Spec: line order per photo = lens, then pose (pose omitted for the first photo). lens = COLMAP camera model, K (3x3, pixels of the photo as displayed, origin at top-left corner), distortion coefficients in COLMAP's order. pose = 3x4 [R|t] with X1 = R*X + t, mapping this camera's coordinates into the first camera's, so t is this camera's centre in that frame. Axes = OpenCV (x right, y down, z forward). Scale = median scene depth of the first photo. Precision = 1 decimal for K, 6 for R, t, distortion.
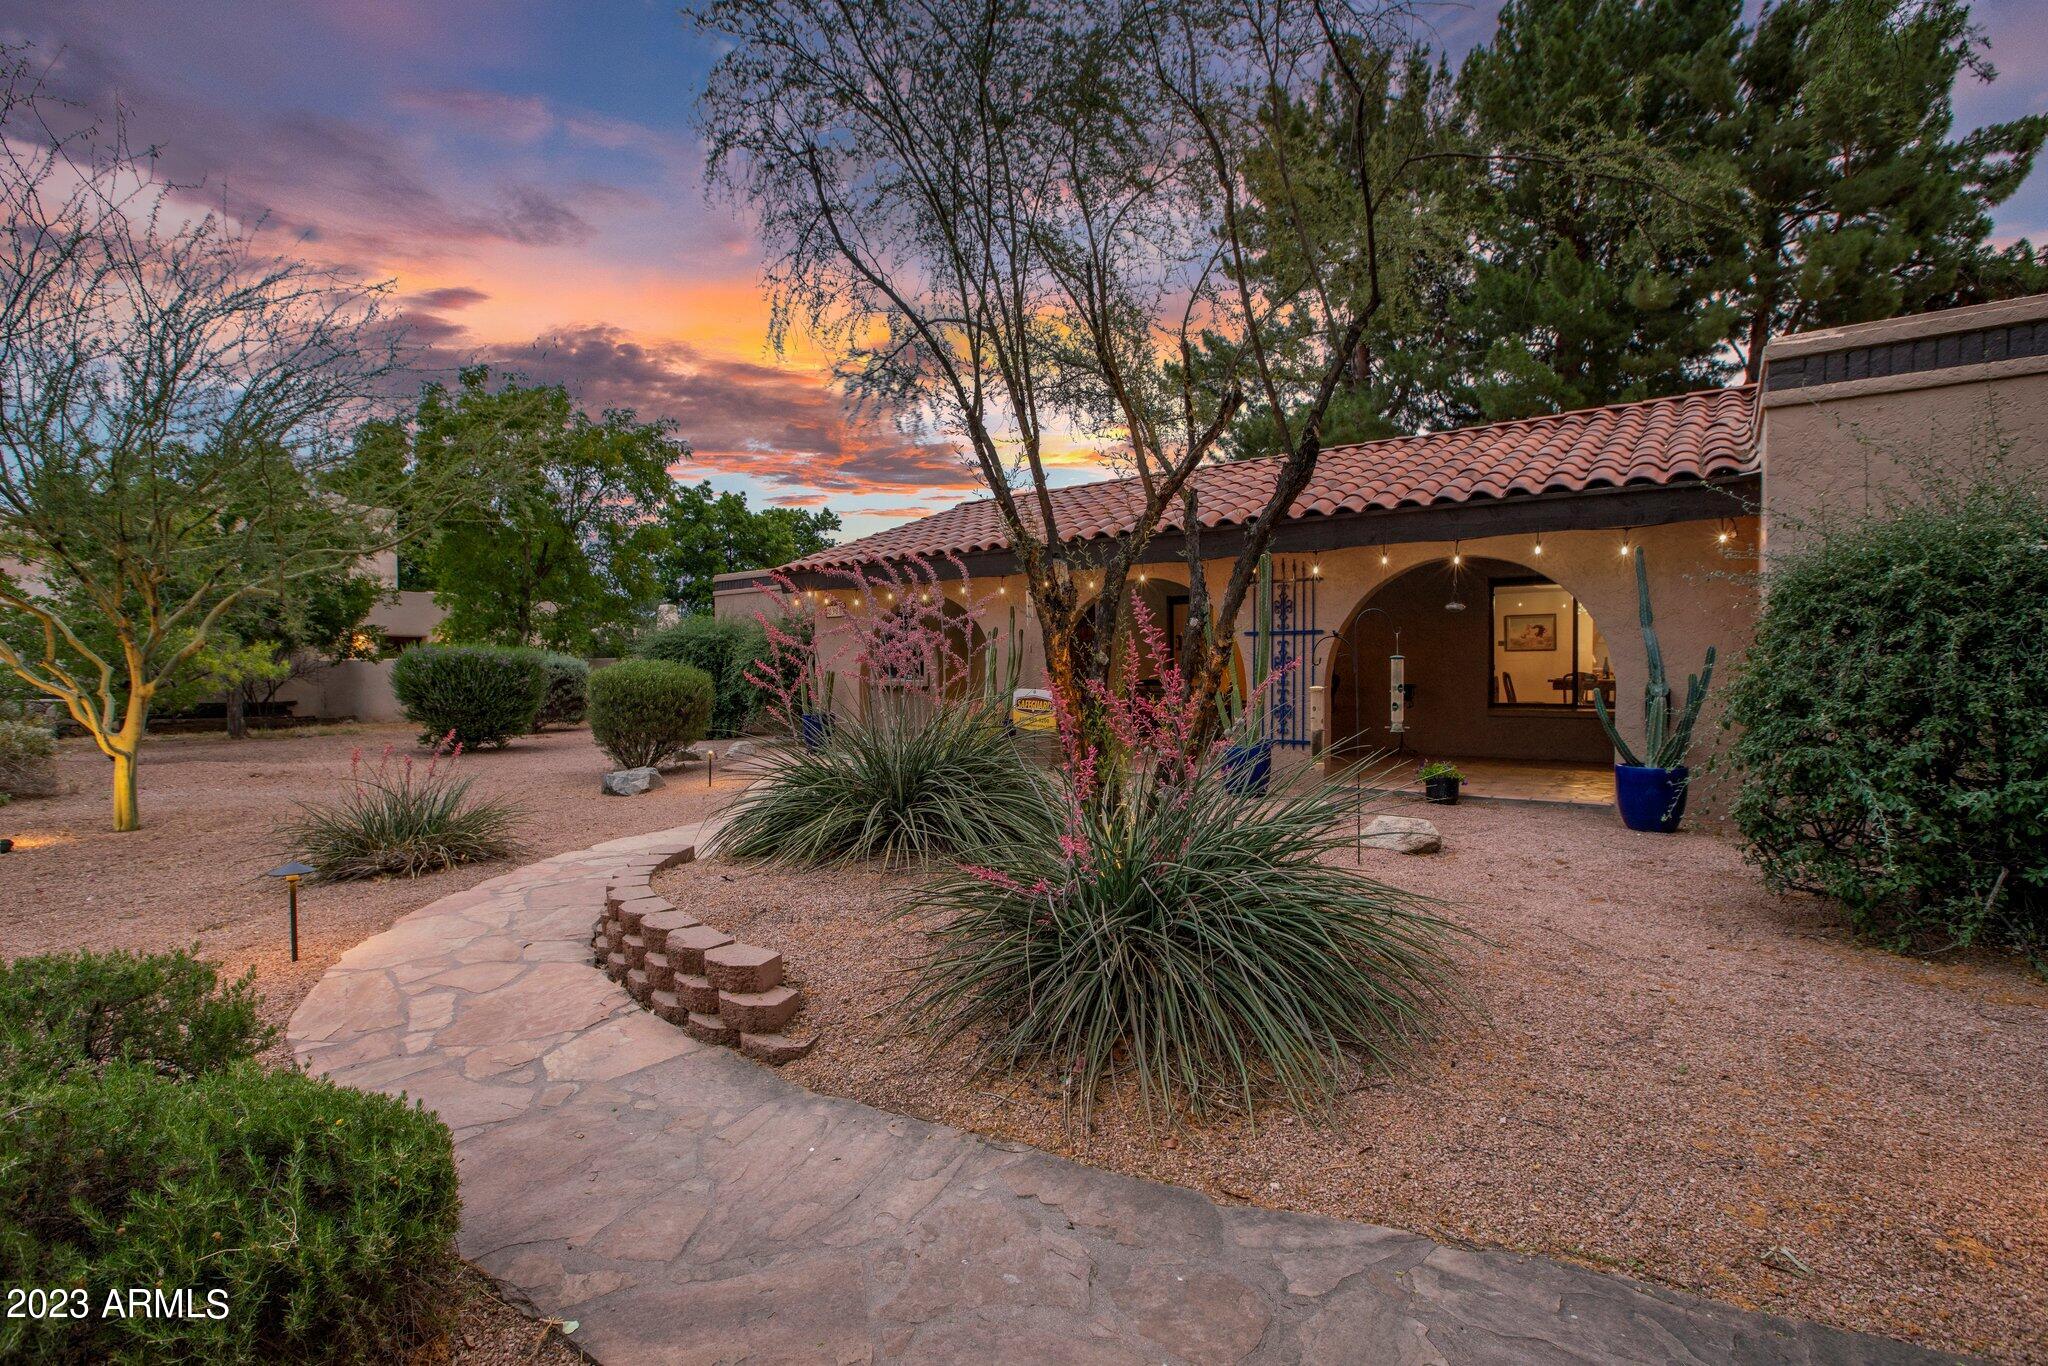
lens RADIAL K [[937.2, 0, 1018.1], [0, 937.2, 697.4], [0, 0, 1]] dist [-0.054062, 0.018581]
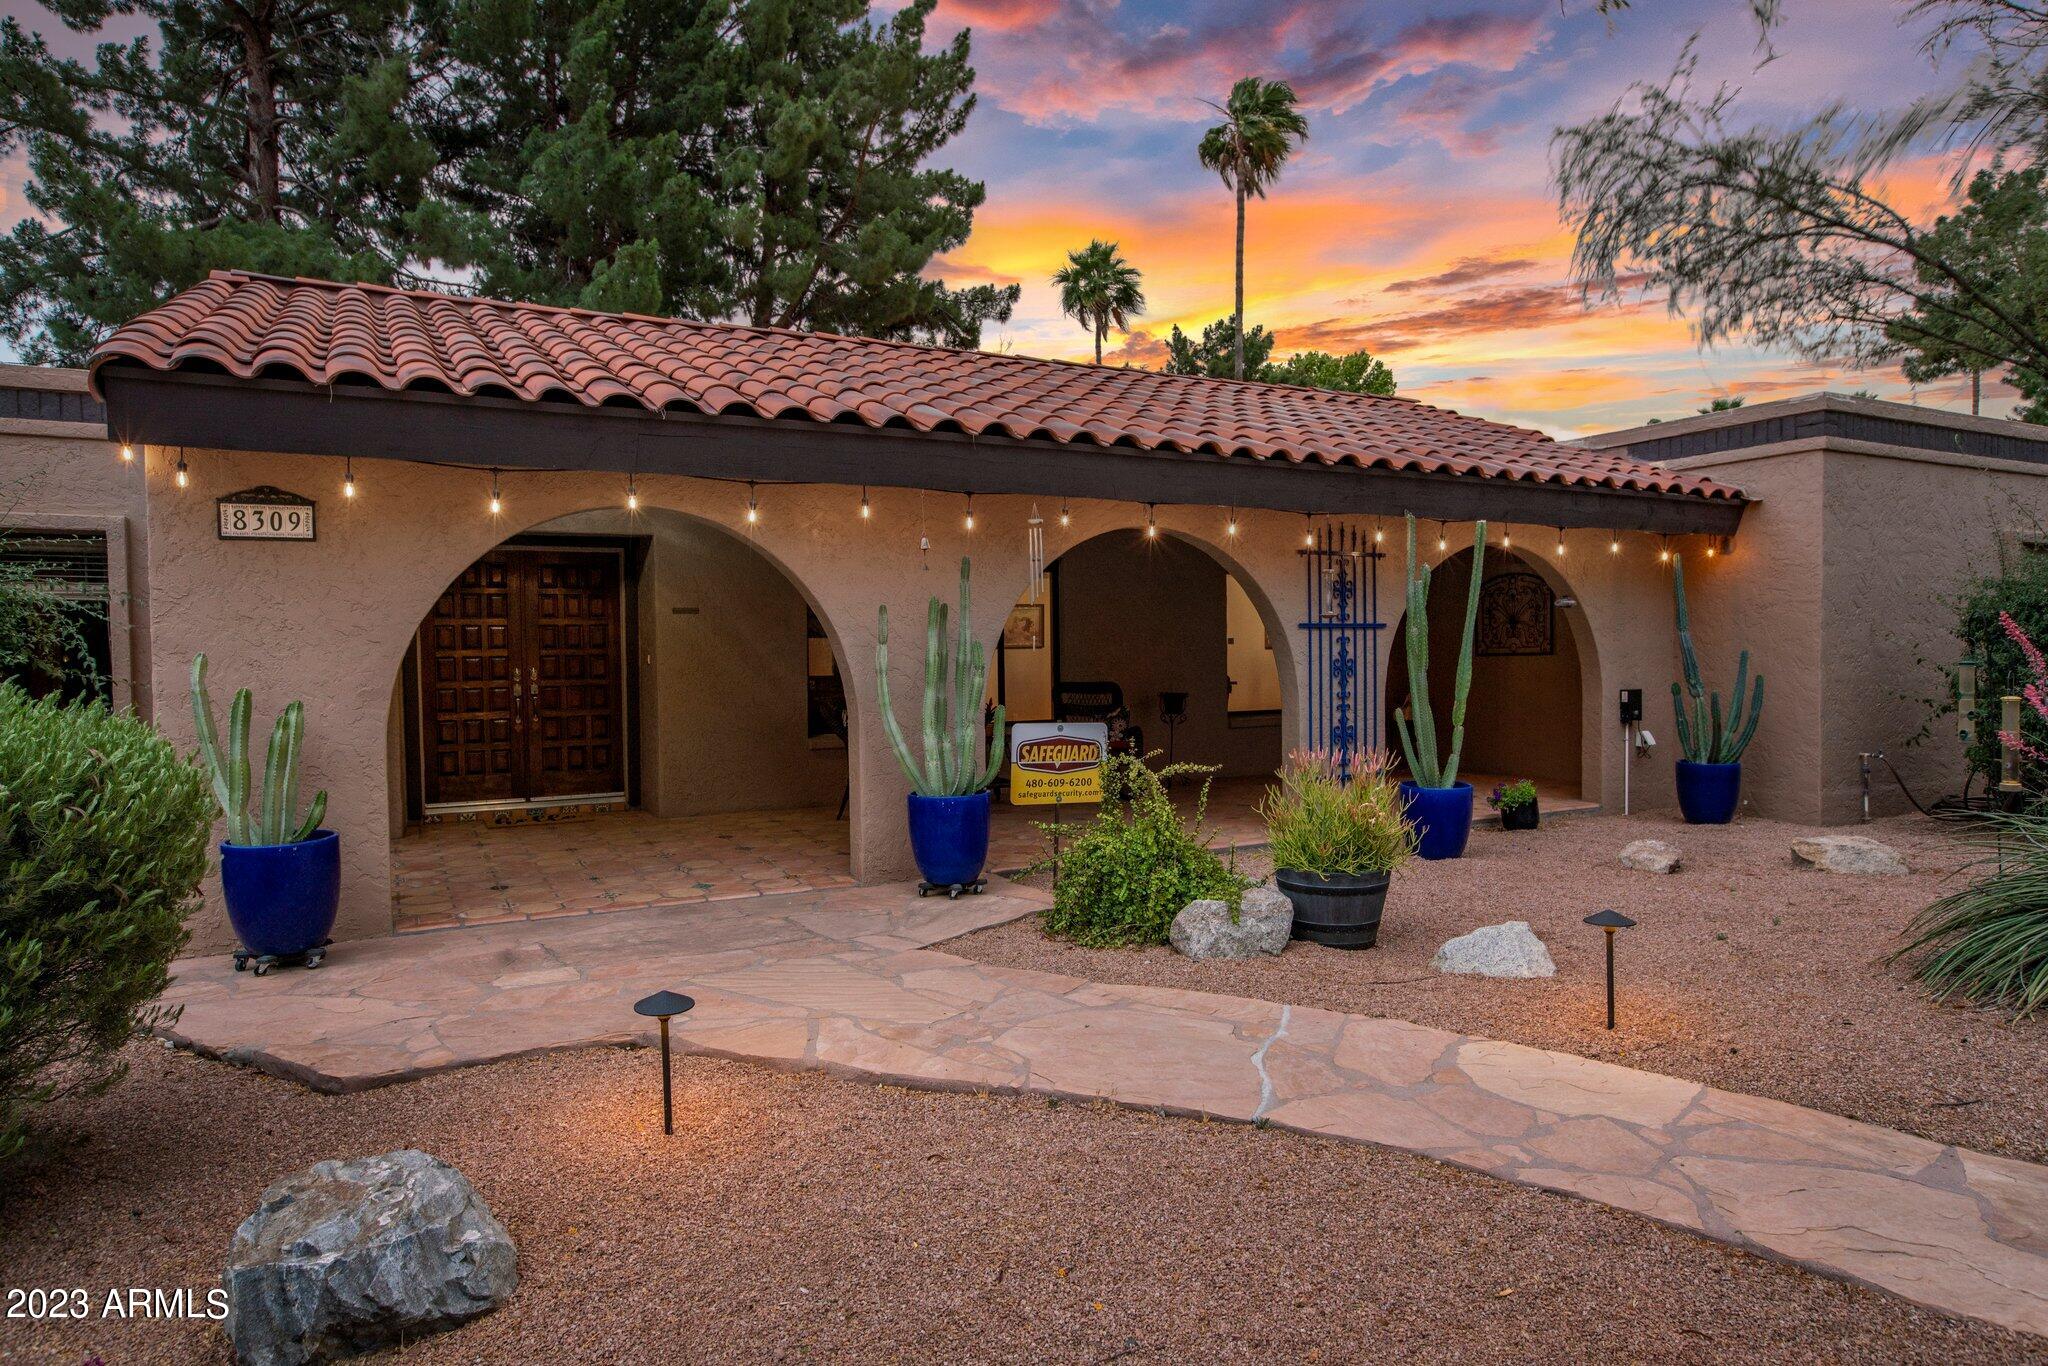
lens RADIAL K [[1234.8, 0, 1030.4], [0, 1234.8, 696.8], [0, 0, 1]] dist [-0.025985, 0.021518]
pose [[0.395801, -0.023217, 0.918043, -0.687243], [0.047962, 0.998839, 0.004583, -0.030434], [-0.917083, 0.042217, 0.396455, 0.847091]]
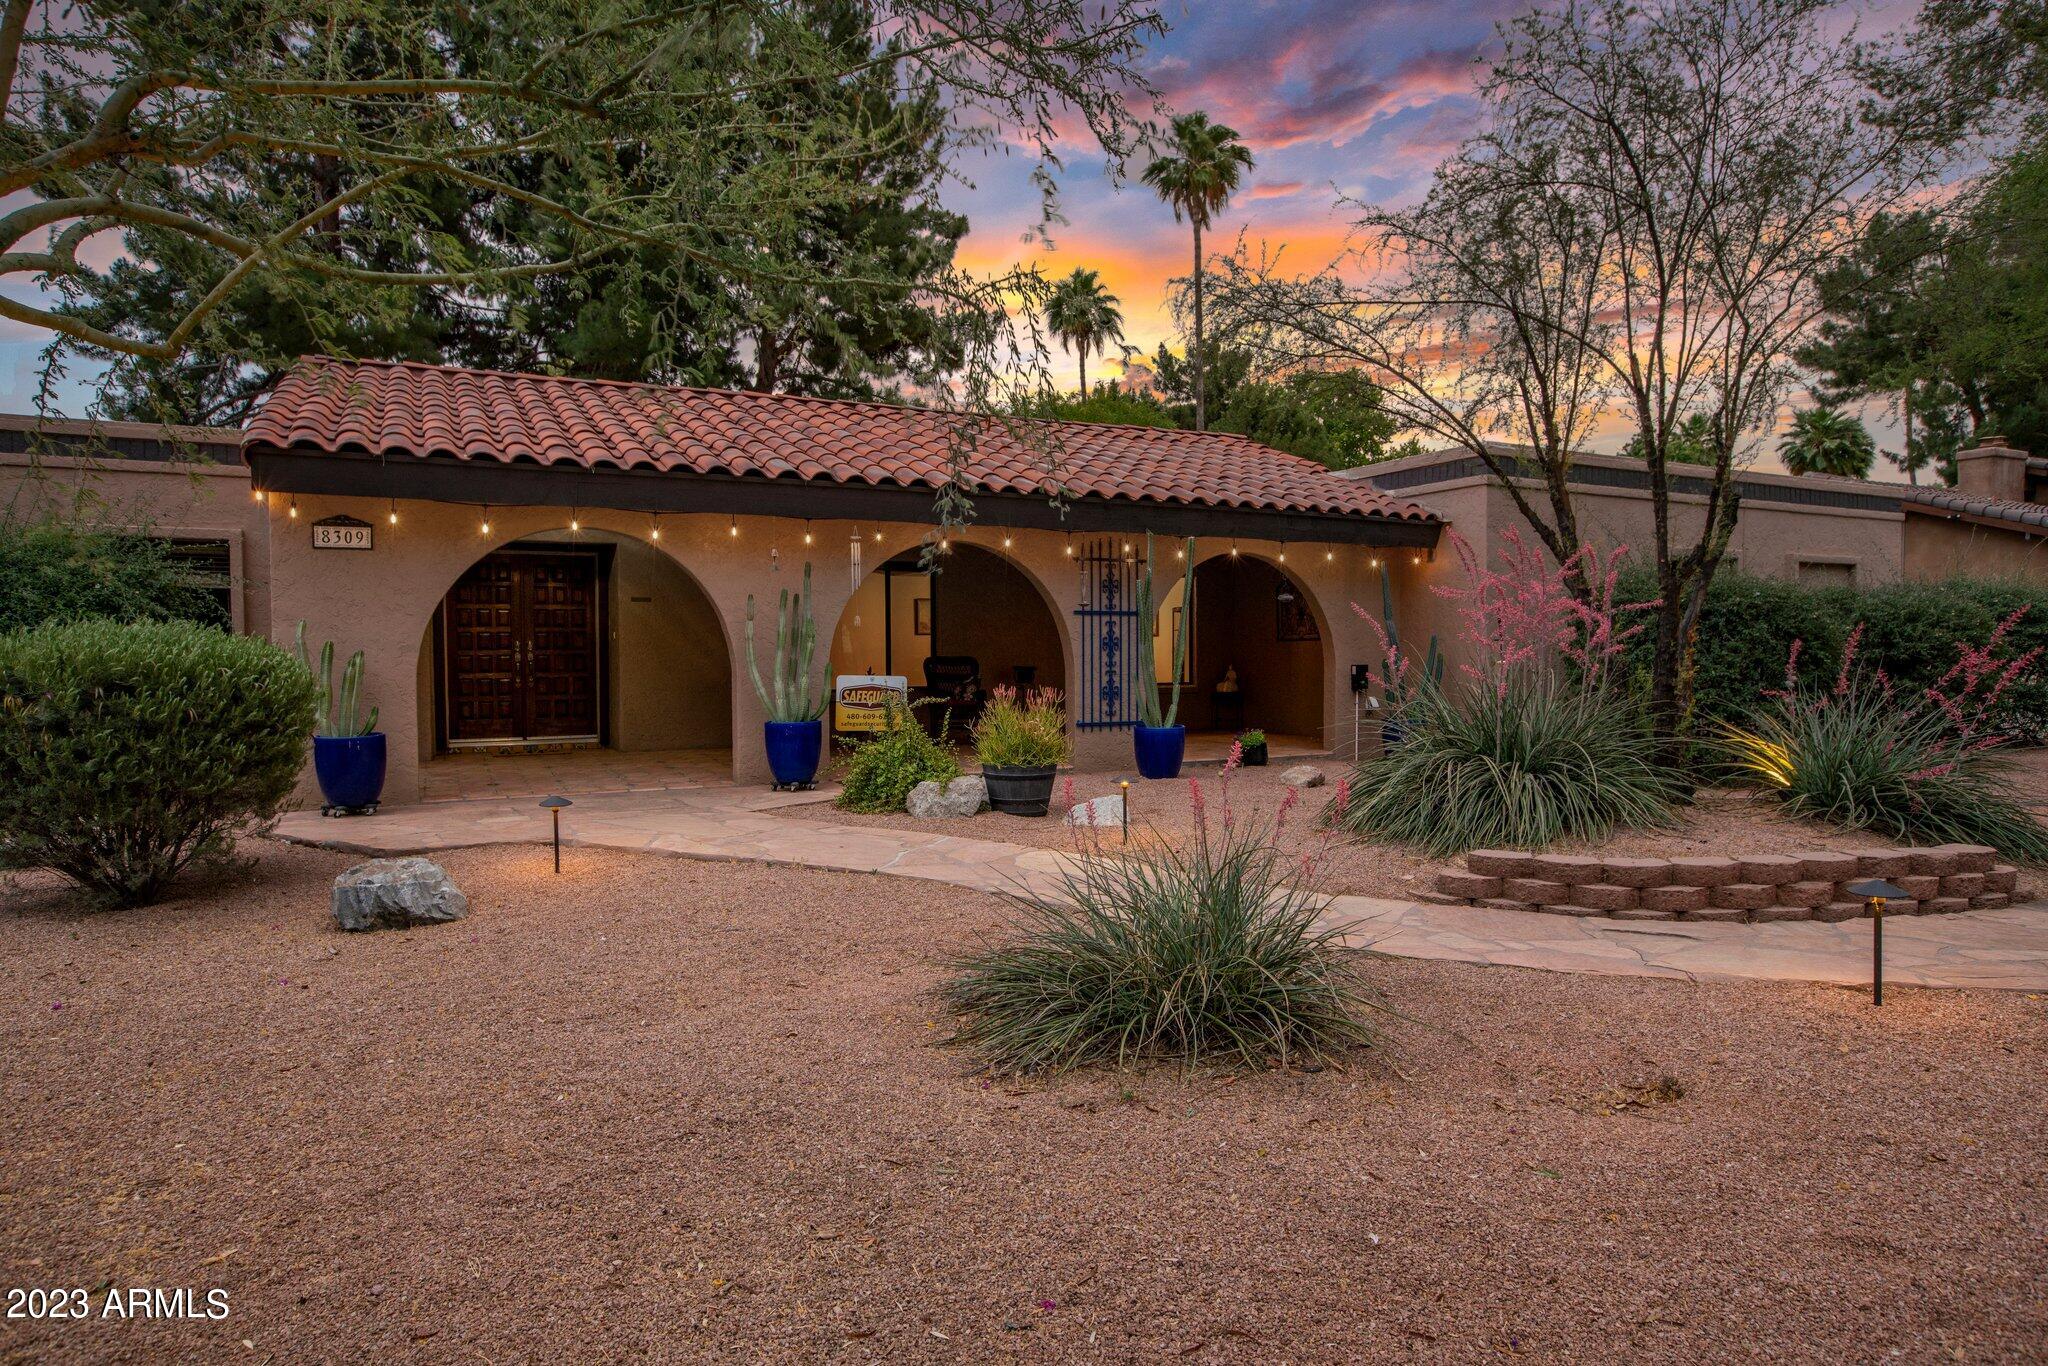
lens RADIAL K [[1198.9, 0, 1021.9], [0, 1198.9, 696.4], [0, 0, 1]] dist [-0.037903, 0.040619]
pose [[0.418322, -0.021842, 0.908036, -0.905506], [0.038811, 0.999228, 0.006156, 0.007280], [-0.907469, 0.032667, 0.418846, 0.558847]]
